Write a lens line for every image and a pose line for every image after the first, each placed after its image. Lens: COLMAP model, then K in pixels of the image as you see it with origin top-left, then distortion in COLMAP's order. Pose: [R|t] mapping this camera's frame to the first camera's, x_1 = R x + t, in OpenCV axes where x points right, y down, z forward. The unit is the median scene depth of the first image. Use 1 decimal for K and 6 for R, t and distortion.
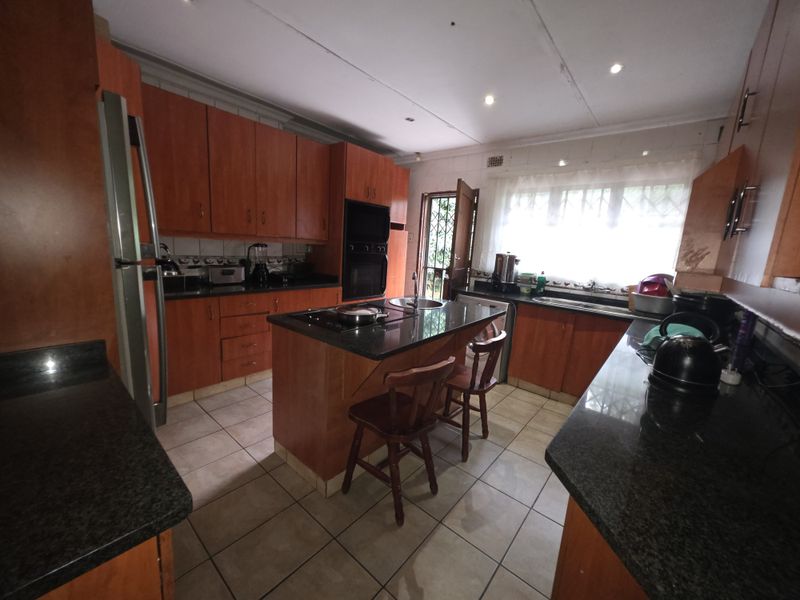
lens RADIAL K [[317.9, 0, 401.2], [0, 317.9, 299.3], [0, 0, 1]] dist [0.001974, 0.000161]
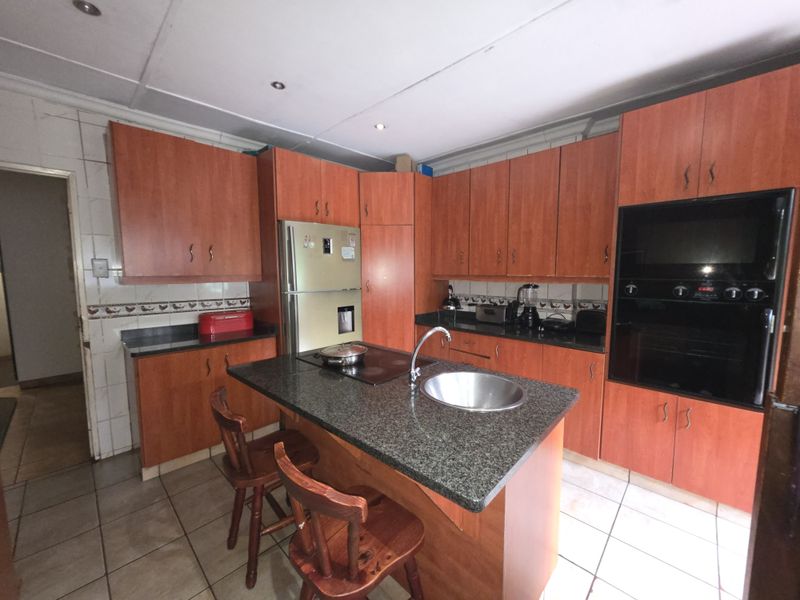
lens RADIAL K [[317.9, 0, 401.2], [0, 317.9, 299.3], [0, 0, 1]] dist [0.001974, 0.000161]
pose [[-0.068265, 0.038198, -0.996936, 0.509320], [-0.170317, 0.984152, 0.049371, -0.126556], [0.983022, 0.173166, -0.060677, 0.763653]]
